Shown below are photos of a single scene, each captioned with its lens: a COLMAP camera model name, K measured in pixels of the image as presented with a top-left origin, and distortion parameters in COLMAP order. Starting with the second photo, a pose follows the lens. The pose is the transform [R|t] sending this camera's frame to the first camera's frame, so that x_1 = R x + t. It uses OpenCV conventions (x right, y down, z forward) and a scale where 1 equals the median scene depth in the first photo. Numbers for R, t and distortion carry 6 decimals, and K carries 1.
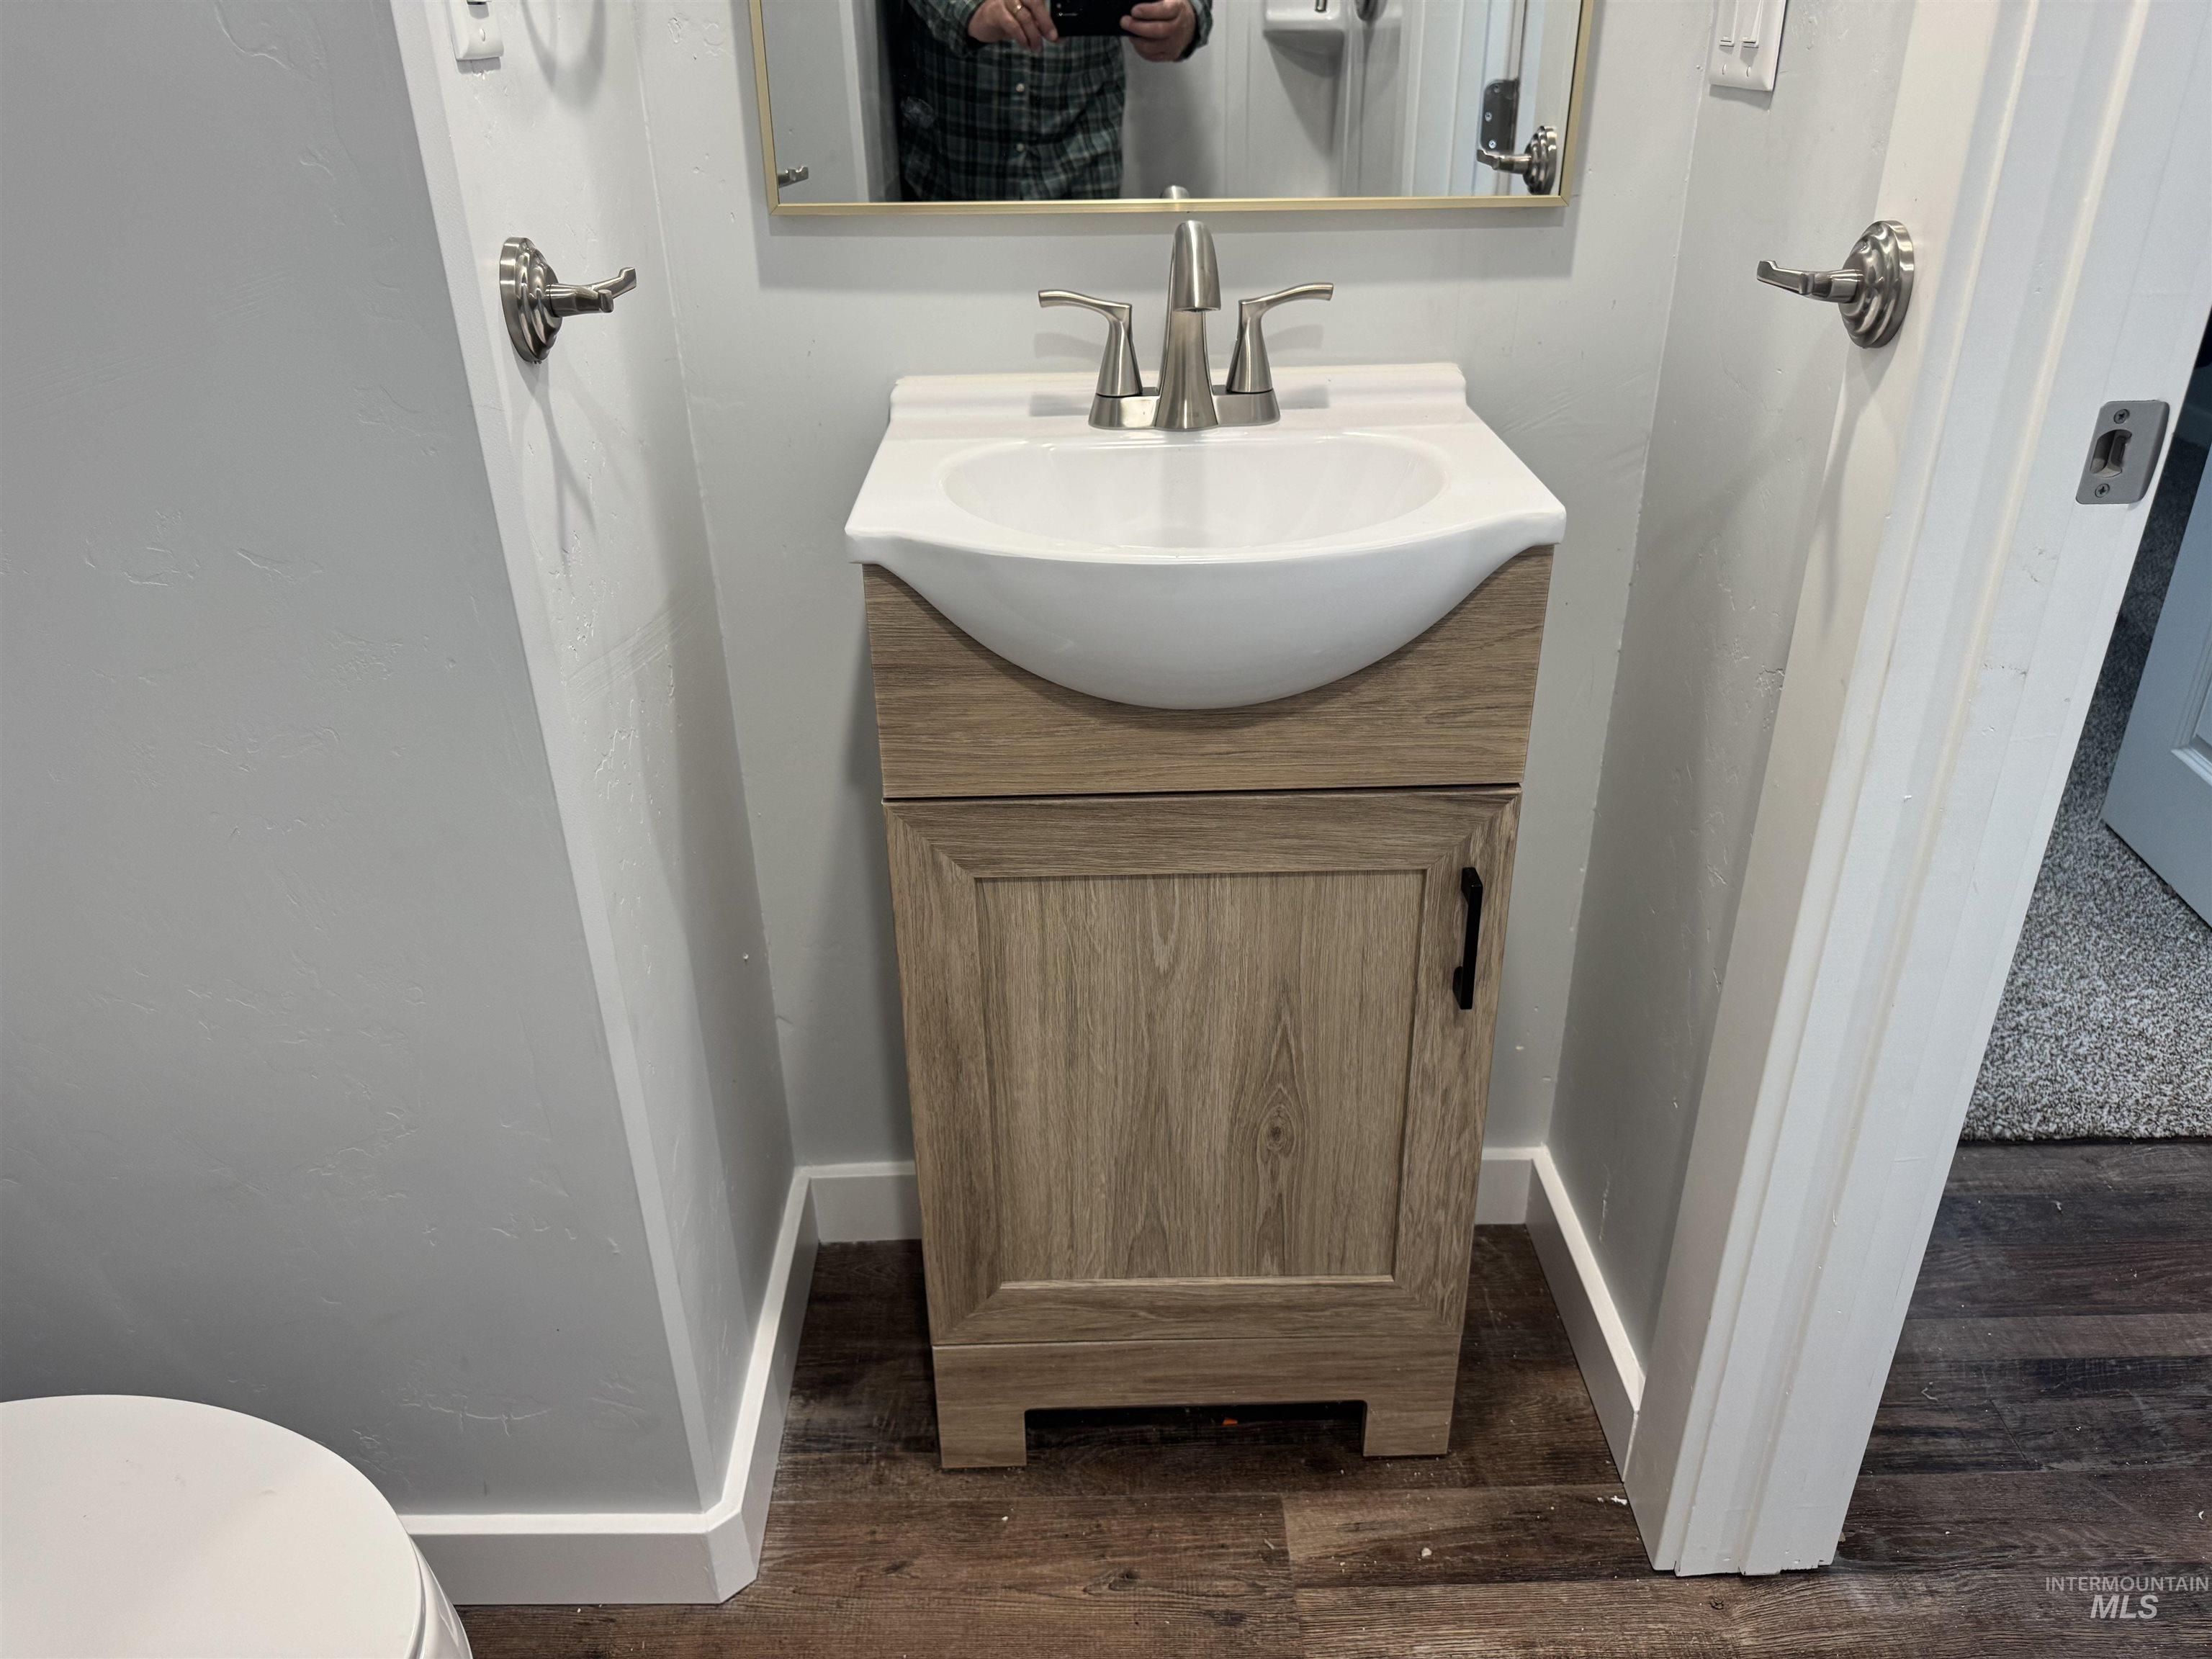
lens RADIAL K [[1561.4, 0, 1111.2], [0, 1561.4, 817.8], [0, 0, 1]] dist [0.078076, -0.093347]
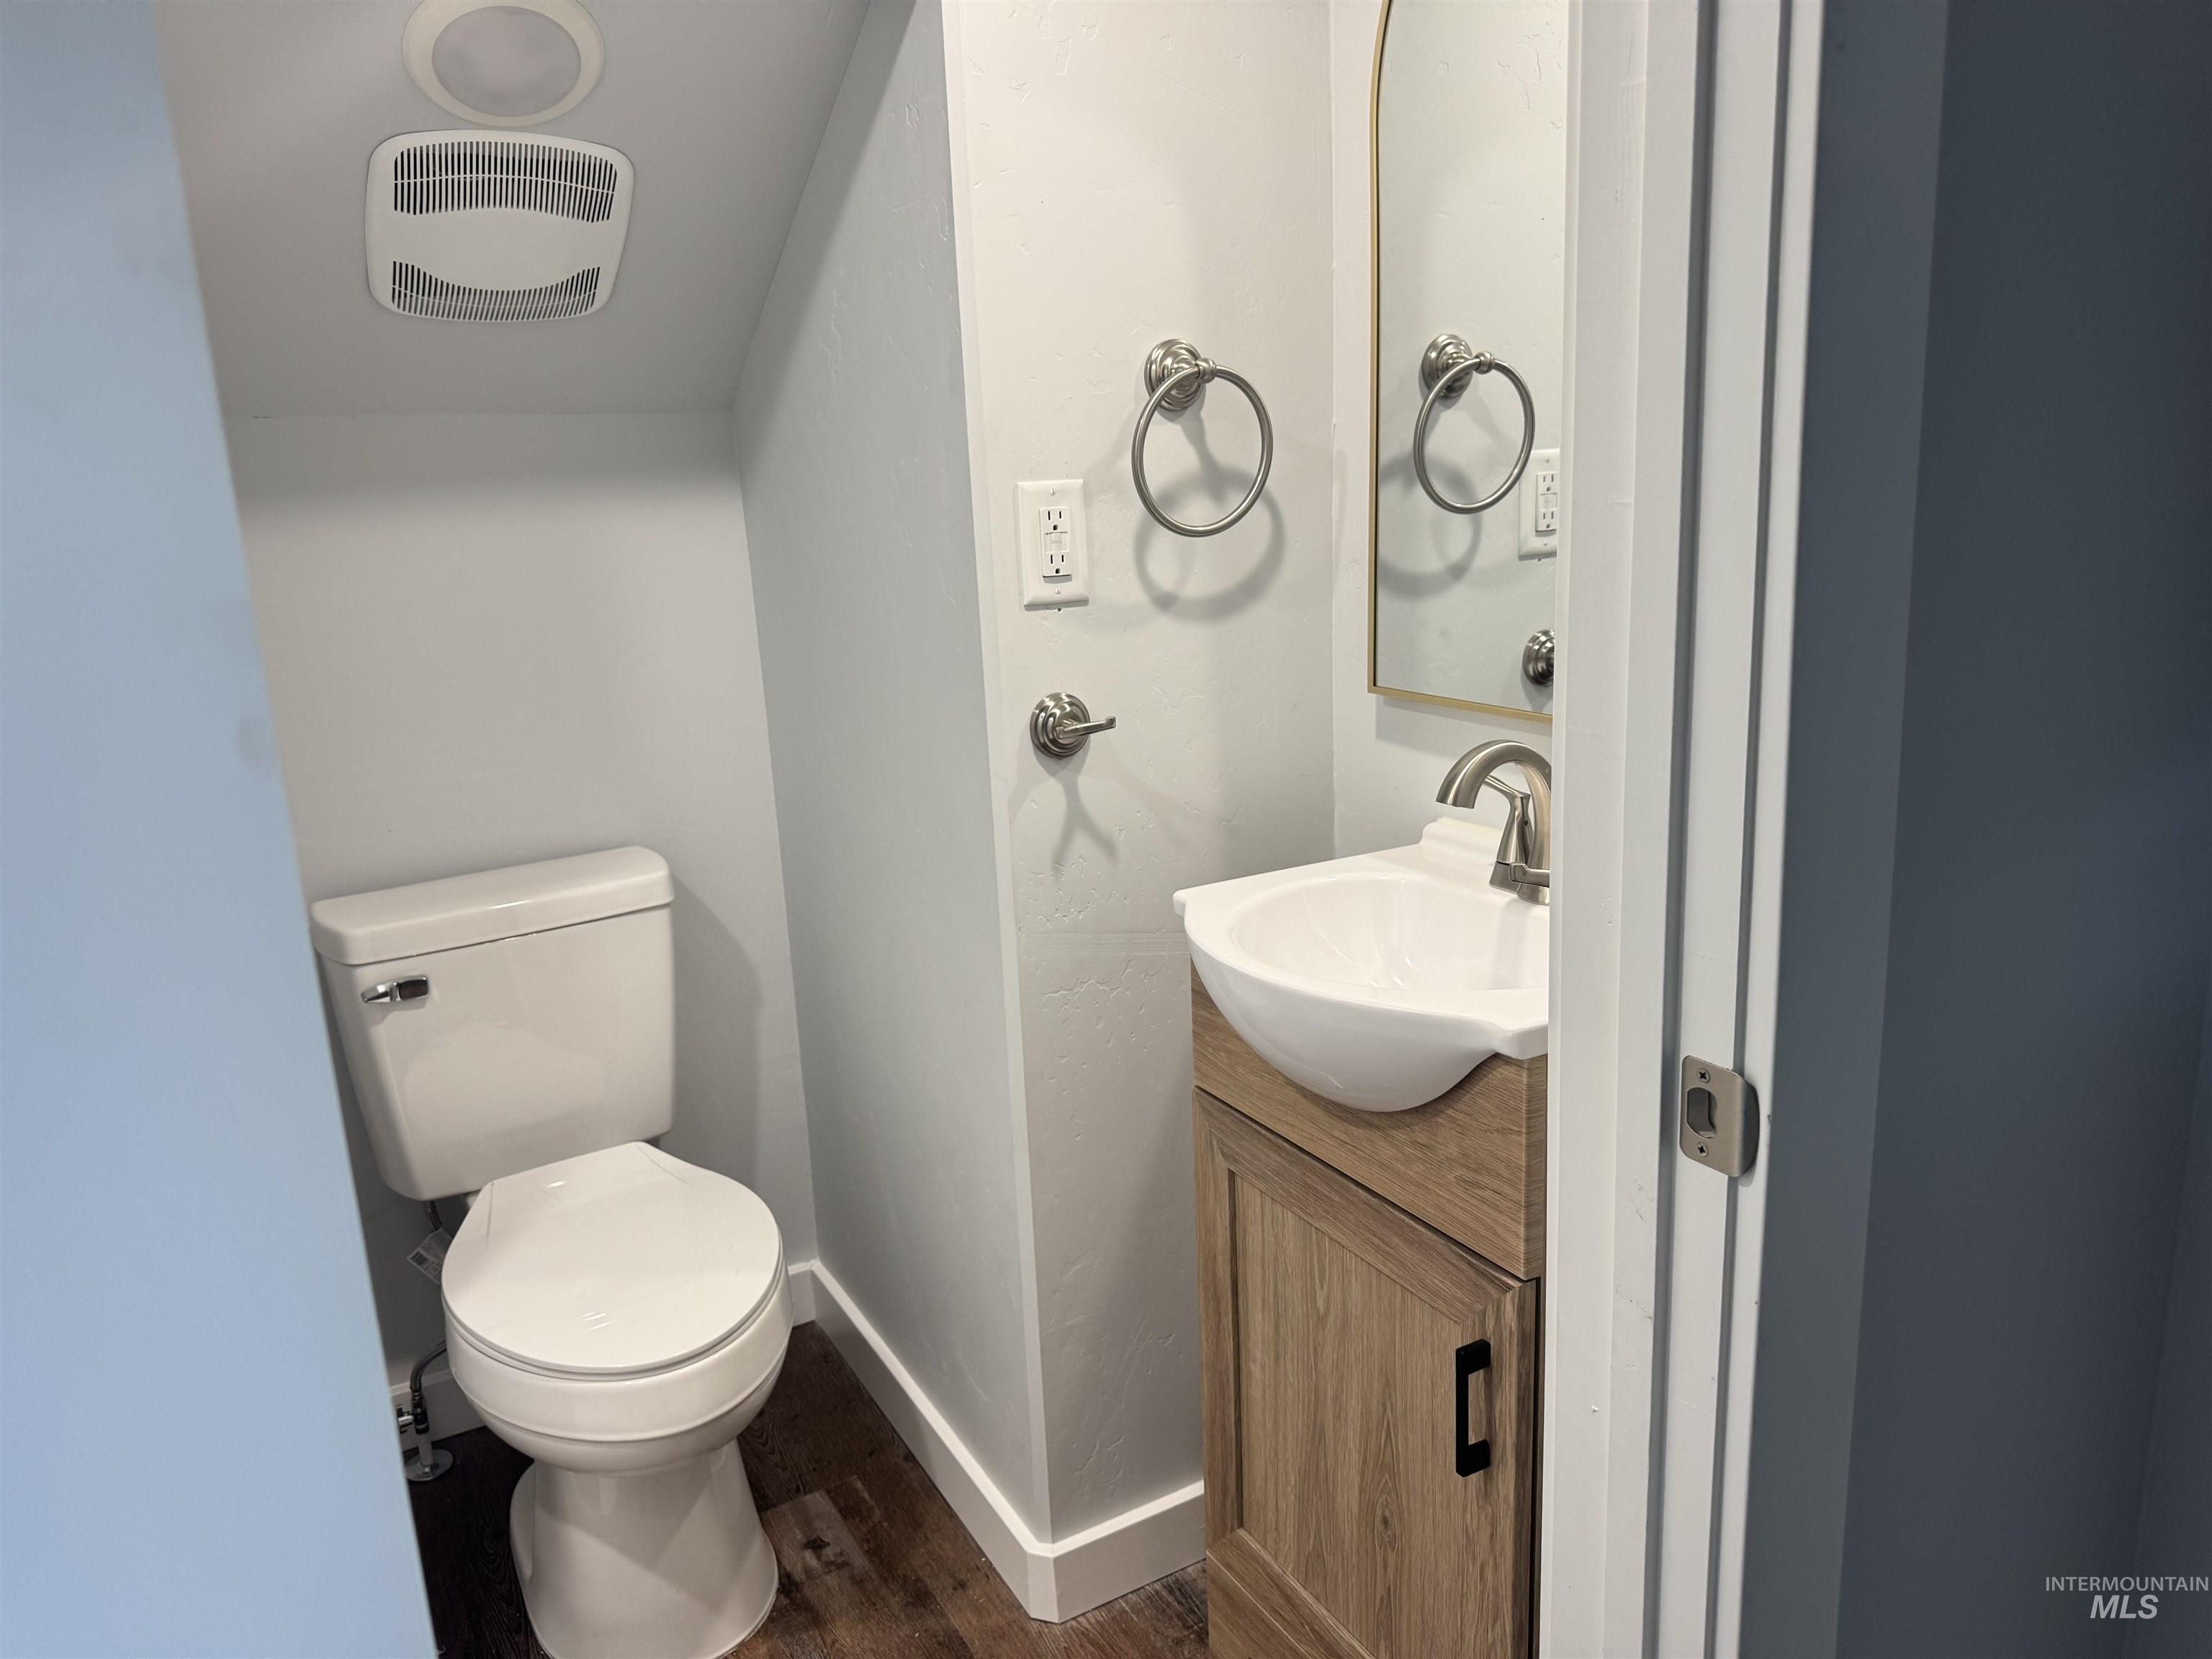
lens RADIAL K [[1561.4, 0, 1116.6], [0, 1561.4, 832.9], [0, 0, 1]] dist [0.078076, -0.093347]
pose [[0.470952, 0.197645, -0.859733, 0.912815], [-0.377078, 0.926160, 0.006356, -0.189066], [0.797506, 0.321193, 0.510704, 0.143536]]
